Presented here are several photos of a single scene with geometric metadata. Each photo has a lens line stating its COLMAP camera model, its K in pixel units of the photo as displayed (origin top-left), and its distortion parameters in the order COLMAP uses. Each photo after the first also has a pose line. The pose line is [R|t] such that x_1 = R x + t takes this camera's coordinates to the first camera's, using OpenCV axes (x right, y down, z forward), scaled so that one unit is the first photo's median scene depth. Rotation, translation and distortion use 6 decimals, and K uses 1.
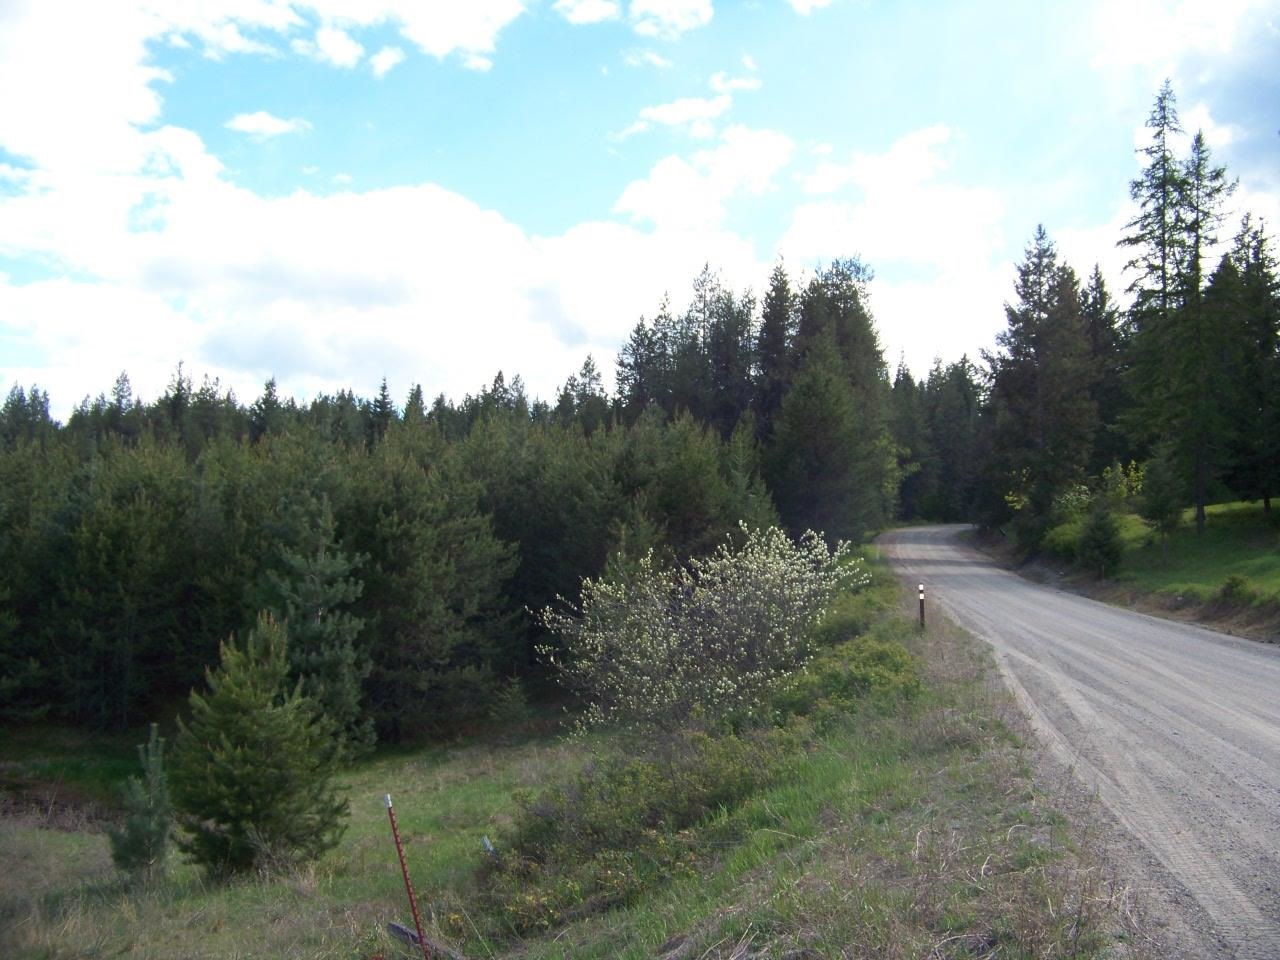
lens RADIAL K [[1373.2, 0, 667.5], [0, 1373.2, 463.3], [0, 0, 1]] dist [-0.256278, 0.330549]
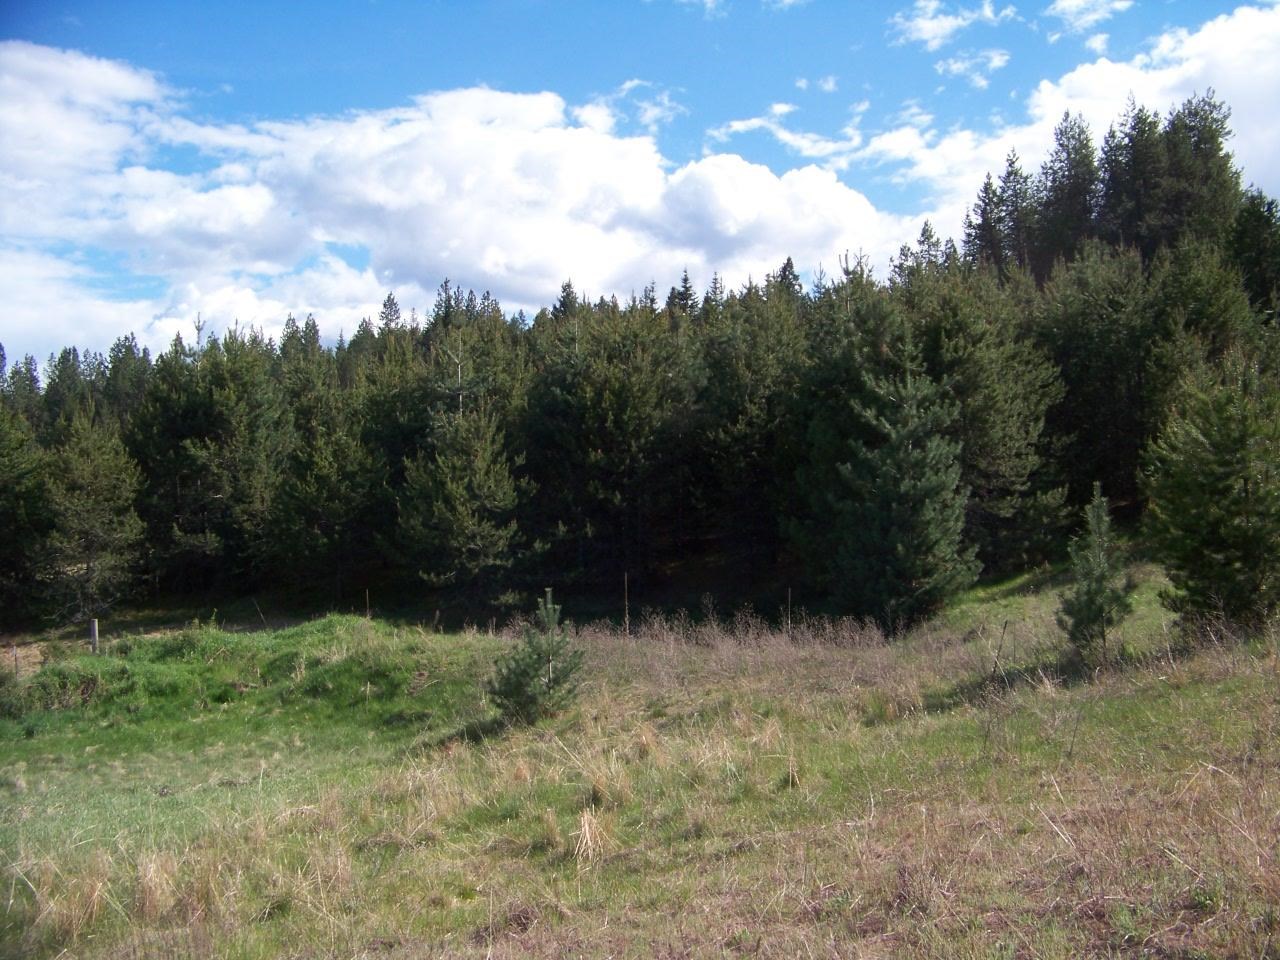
lens RADIAL K [[1374.7, 0, 640.0], [0, 1374.7, 480.0], [0, 0, 1]] dist [-0.259142, 0.320542]
pose [[0.983386, -0.059154, -0.171620, -0.245776], [0.072320, 0.994815, 0.071502, 0.049198], [0.166501, -0.082726, 0.982565, 0.018290]]
